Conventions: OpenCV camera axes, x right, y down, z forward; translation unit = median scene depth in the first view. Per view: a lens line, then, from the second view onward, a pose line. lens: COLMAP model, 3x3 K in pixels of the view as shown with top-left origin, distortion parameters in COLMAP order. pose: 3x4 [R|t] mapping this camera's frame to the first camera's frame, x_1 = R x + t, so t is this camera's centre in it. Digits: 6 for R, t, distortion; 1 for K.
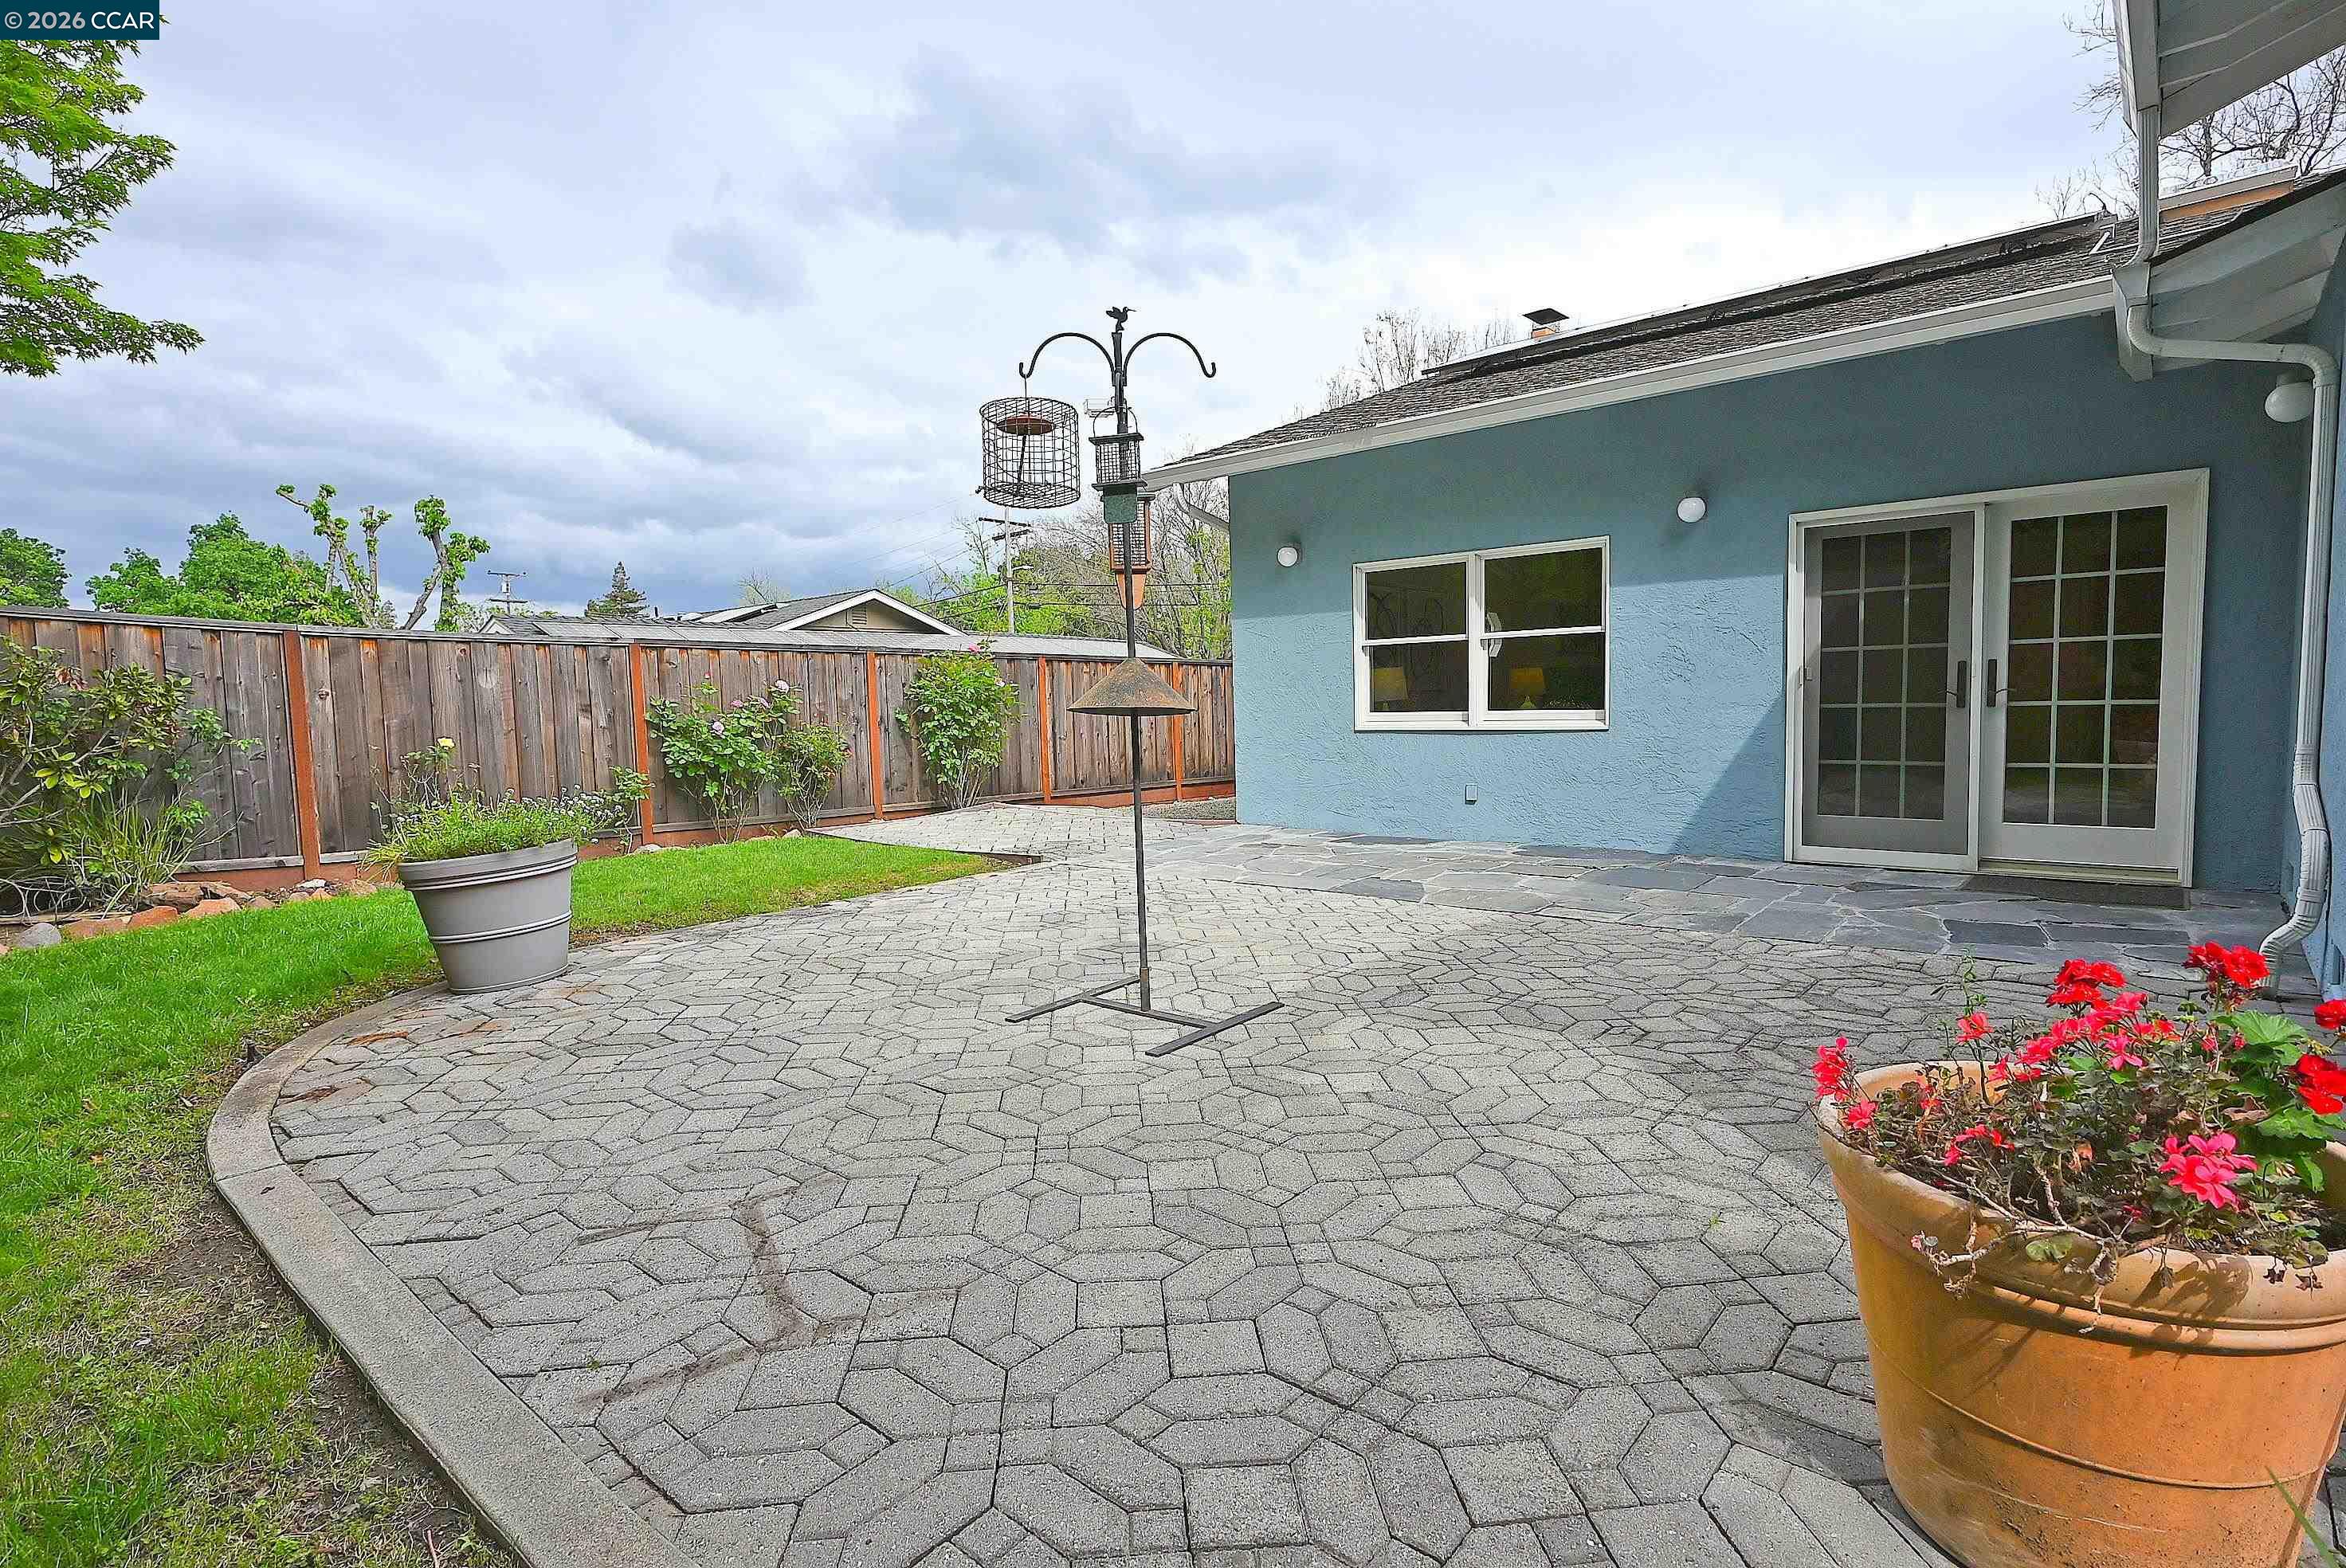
lens RADIAL K [[1158.1, 0, 1171.3], [0, 1158.1, 787.1], [0, 0, 1]] dist [-0.007846, 0.005307]
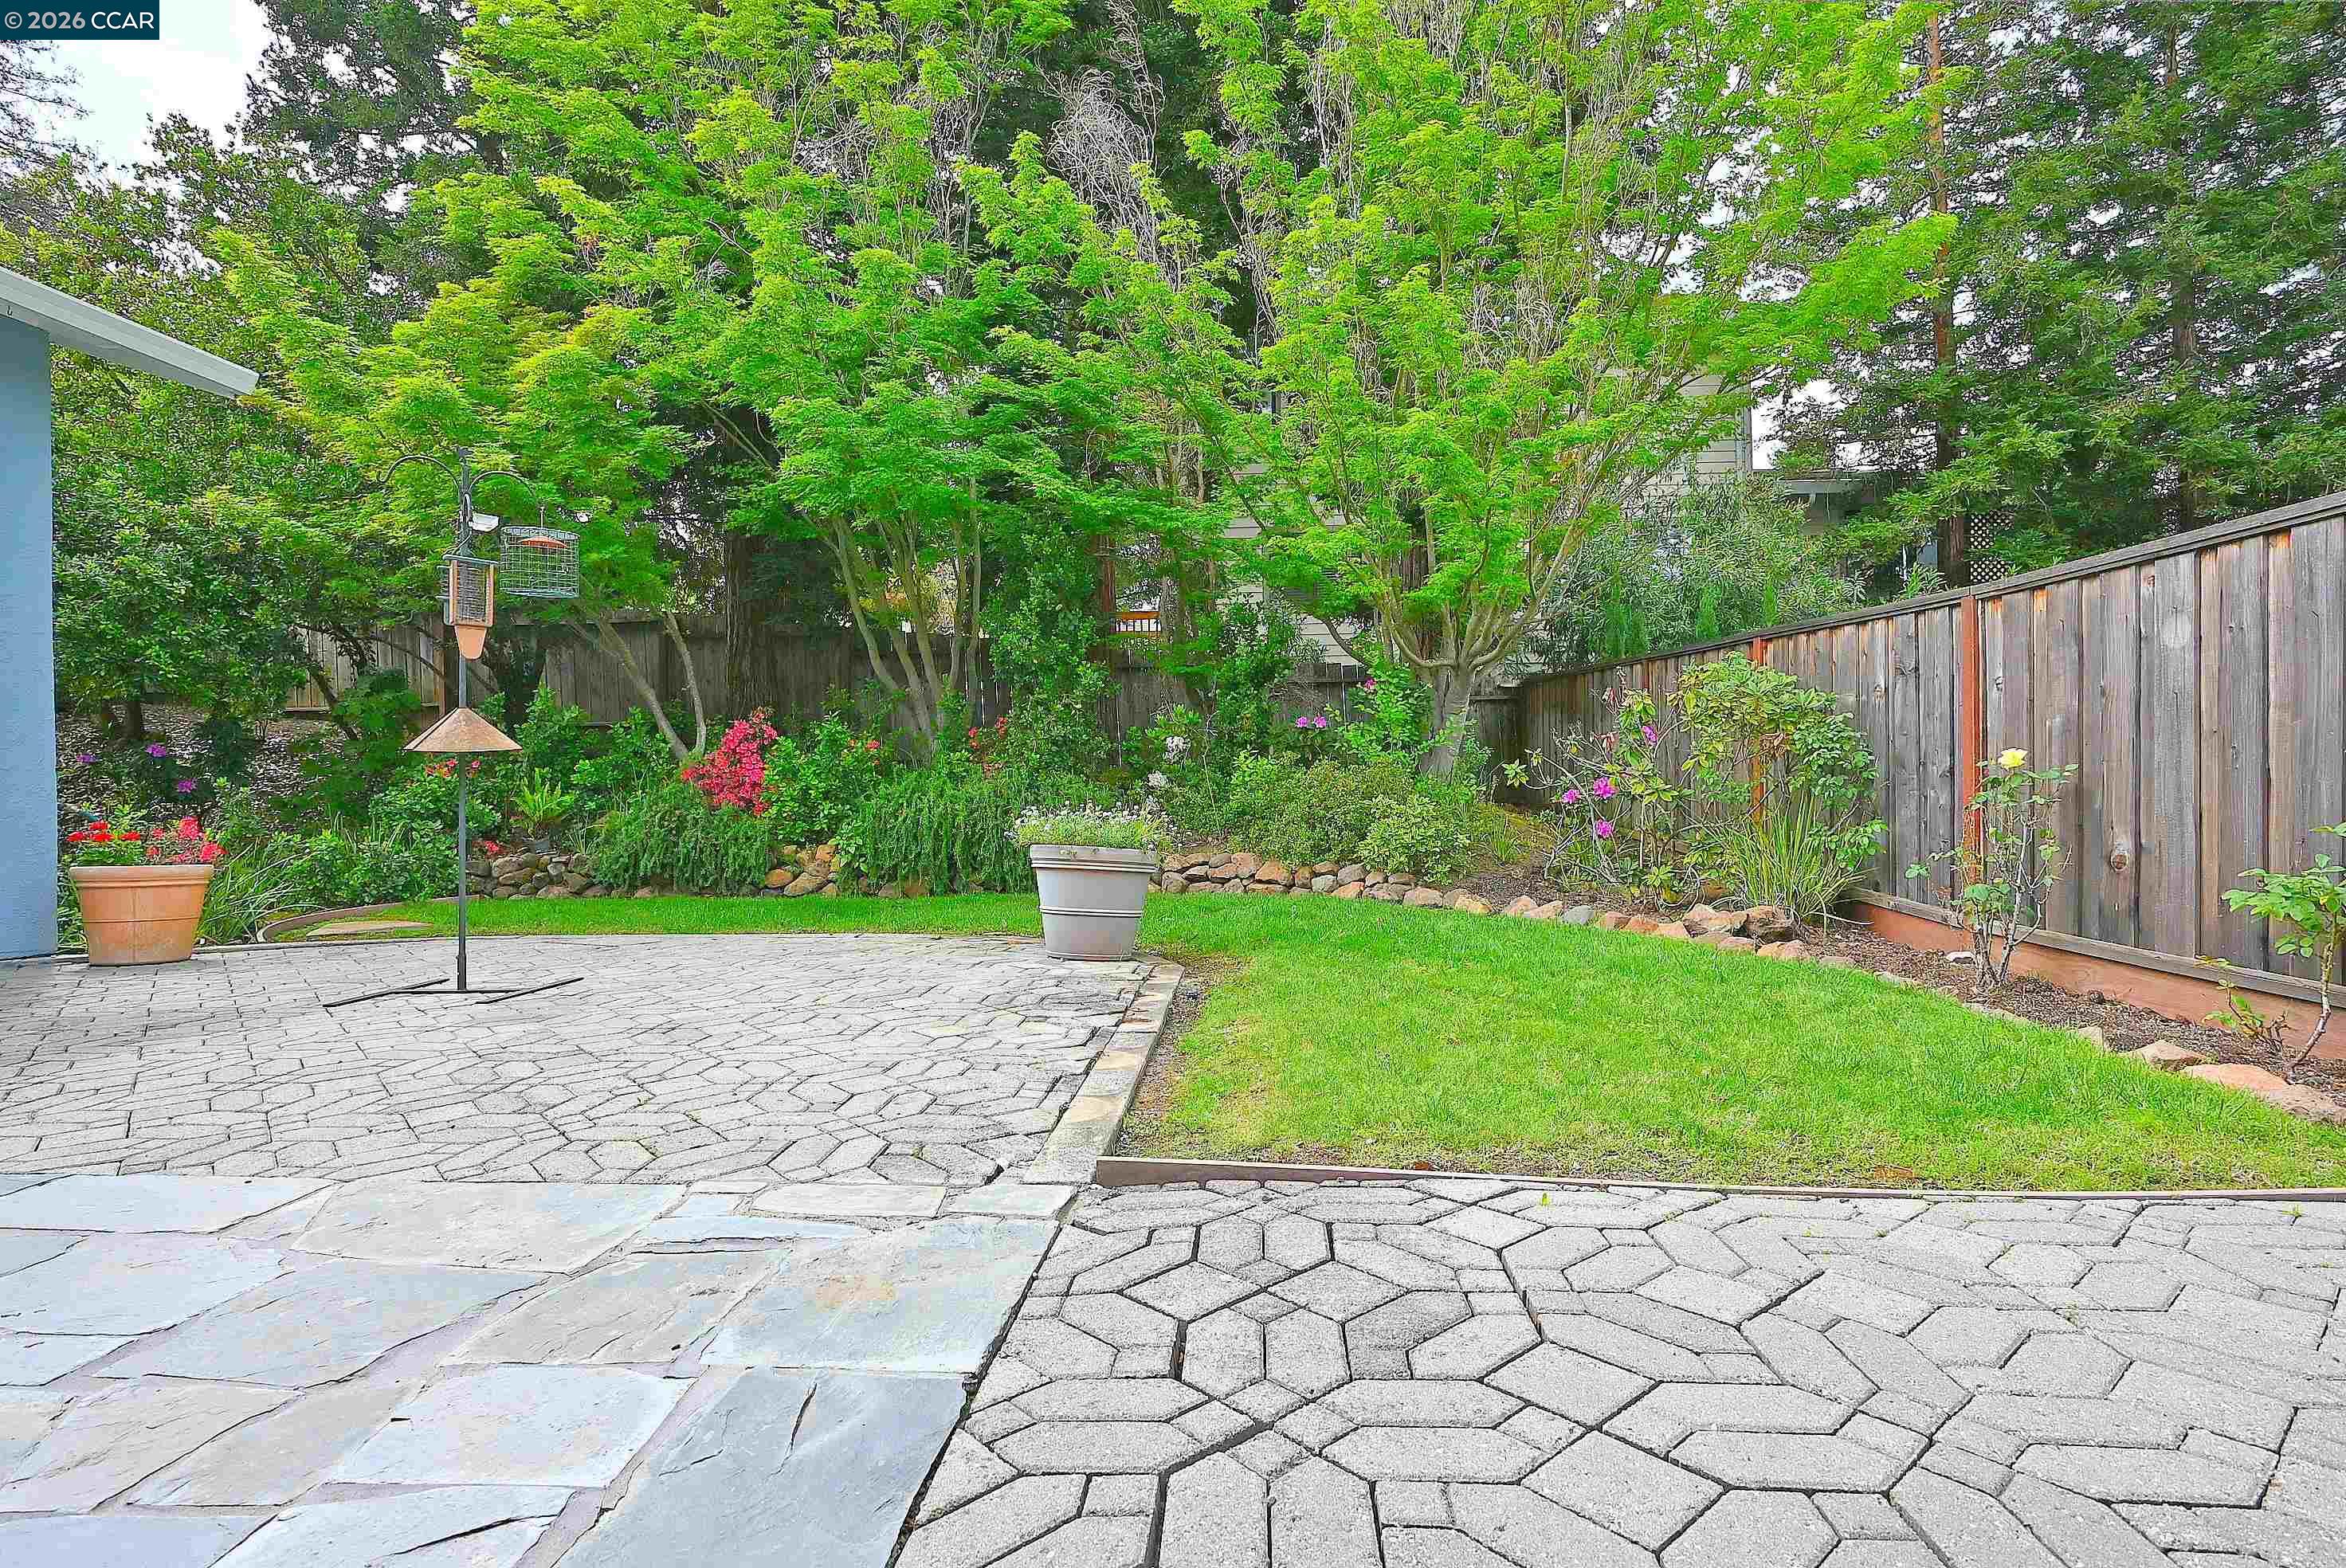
lens RADIAL K [[1158.1, 0, 1171.3], [0, 1158.1, 787.1], [0, 0, 1]] dist [-0.007846, 0.005307]
pose [[-0.799260, 0.033406, -0.600056, 0.052294], [-0.011477, 0.997423, 0.070815, -0.056843], [0.600876, 0.063486, -0.796817, 1.159426]]
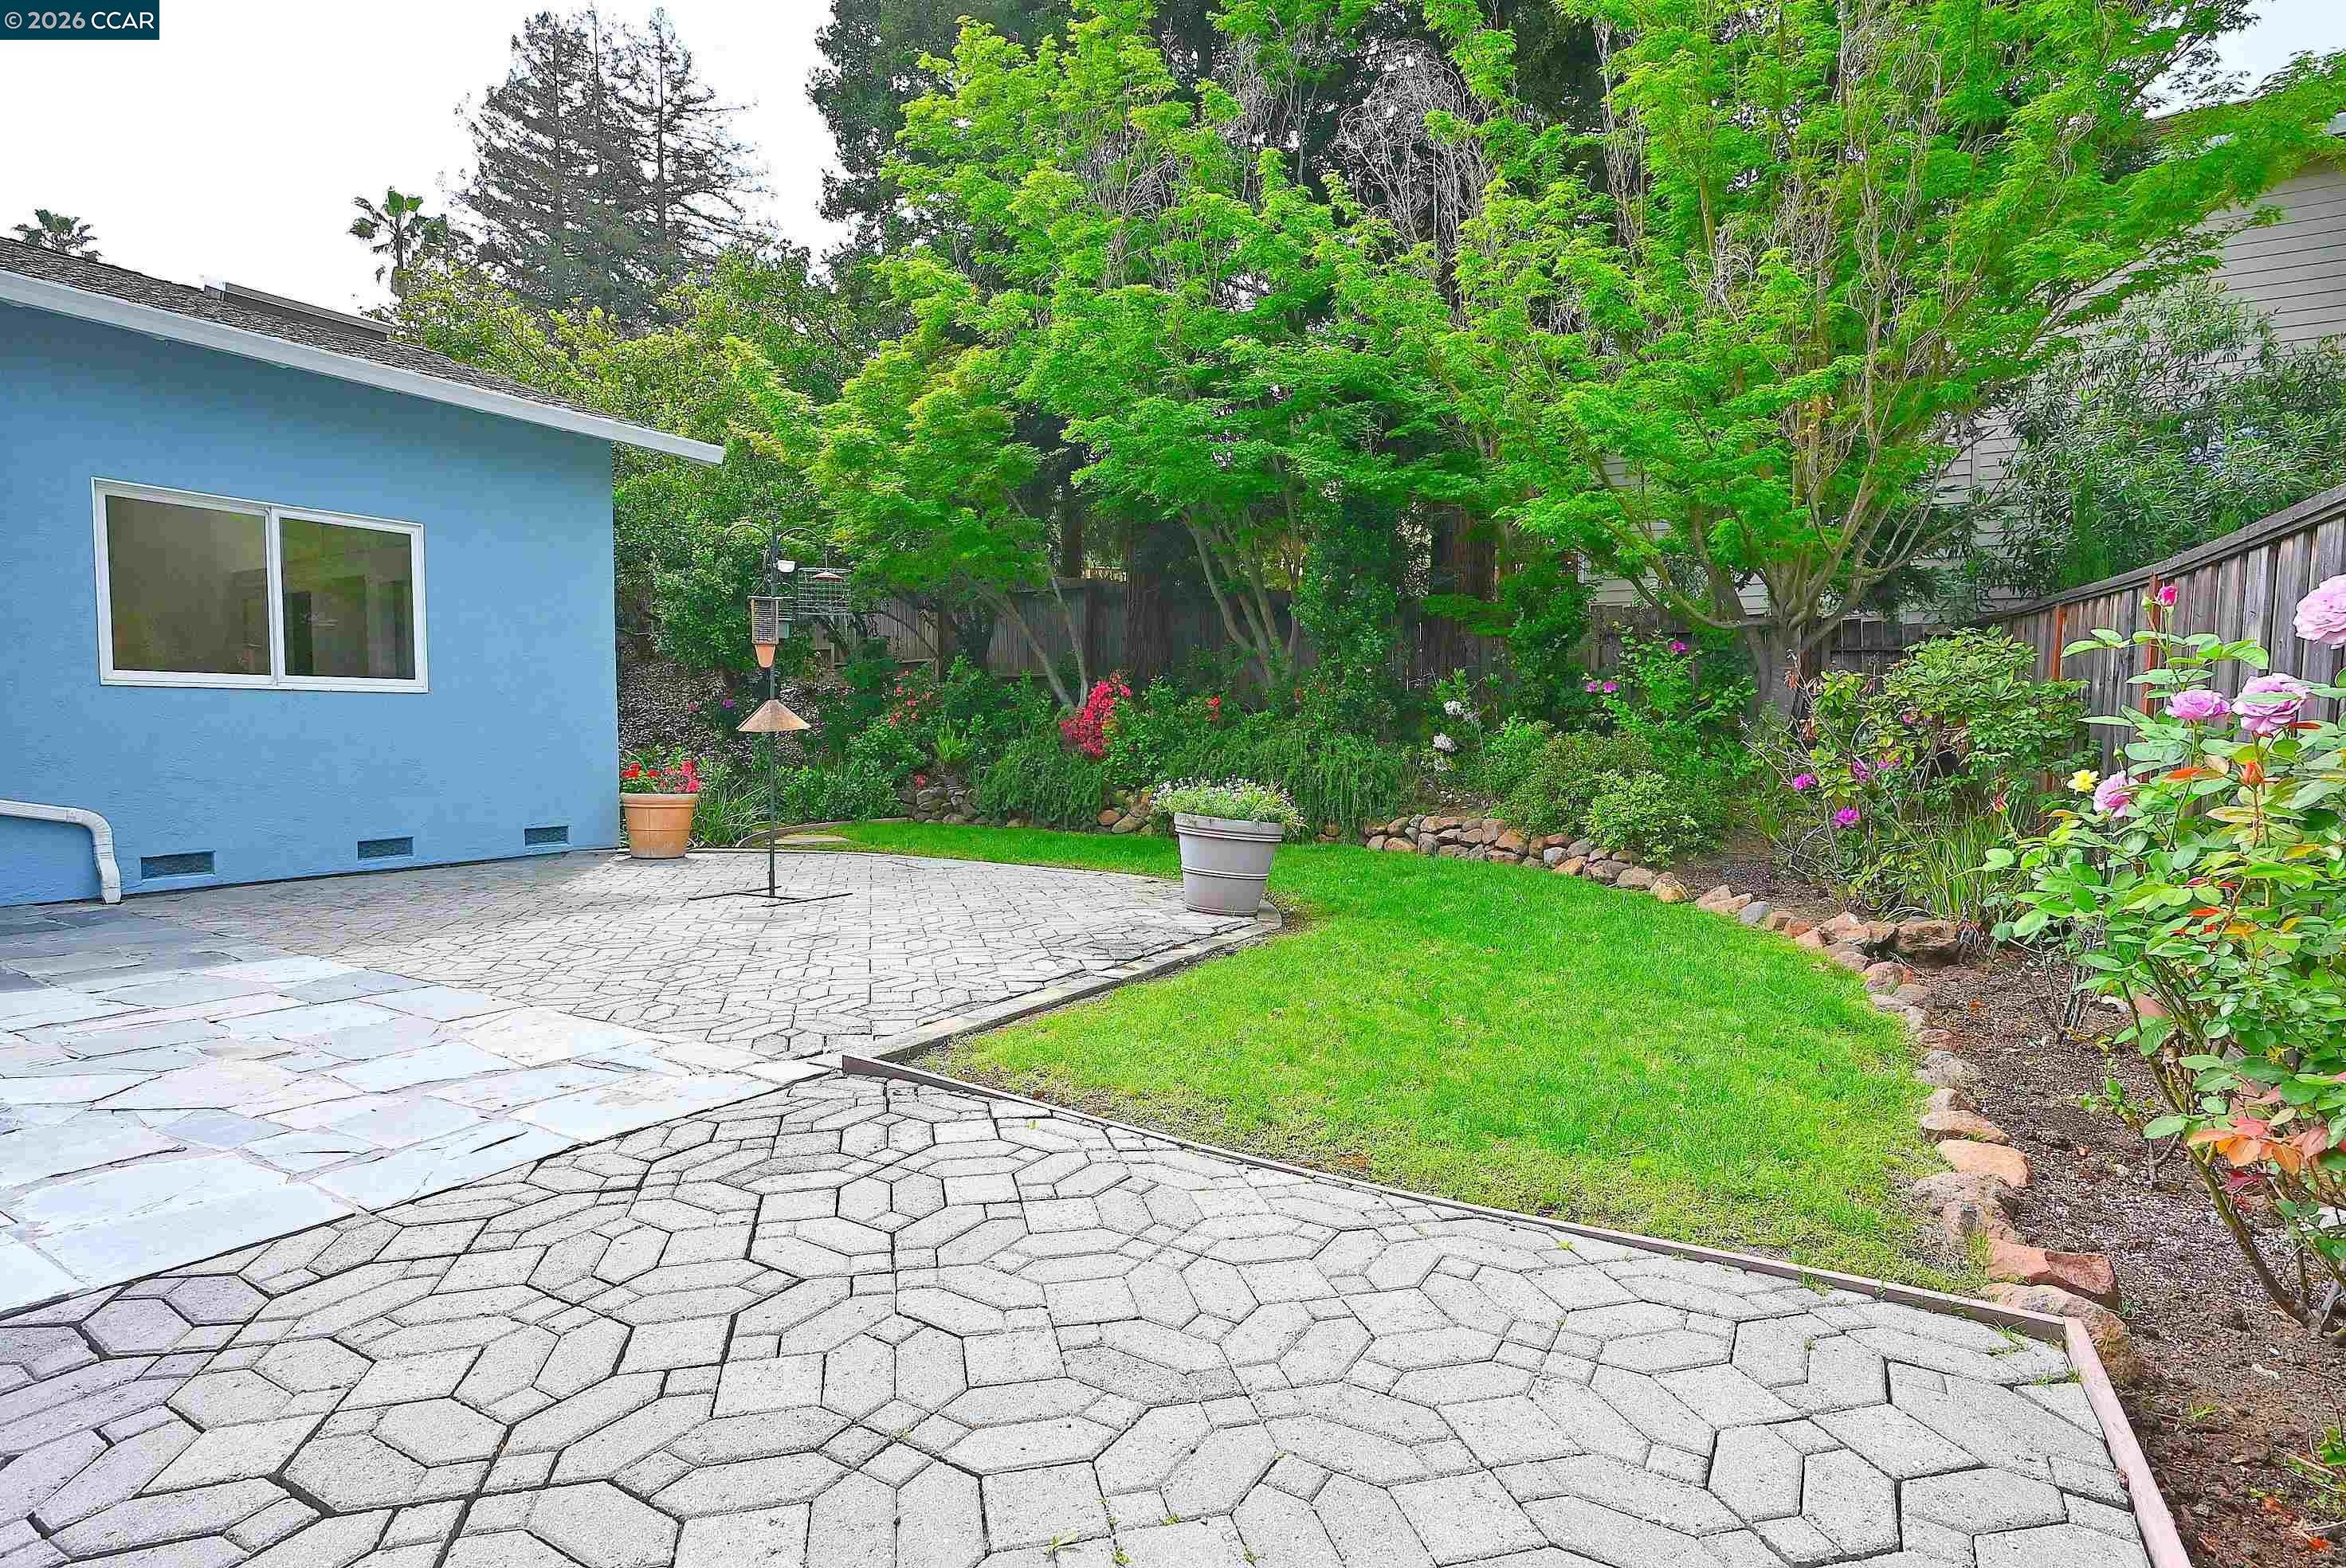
lens RADIAL K [[1158.1, 0, 1171.3], [0, 1158.1, 787.1], [0, 0, 1]] dist [-0.007846, 0.005307]
pose [[-0.982158, 0.030642, -0.185542, -0.142867], [0.005428, 0.990844, 0.134901, -0.100302], [0.187977, 0.131487, -0.973332, 1.354228]]
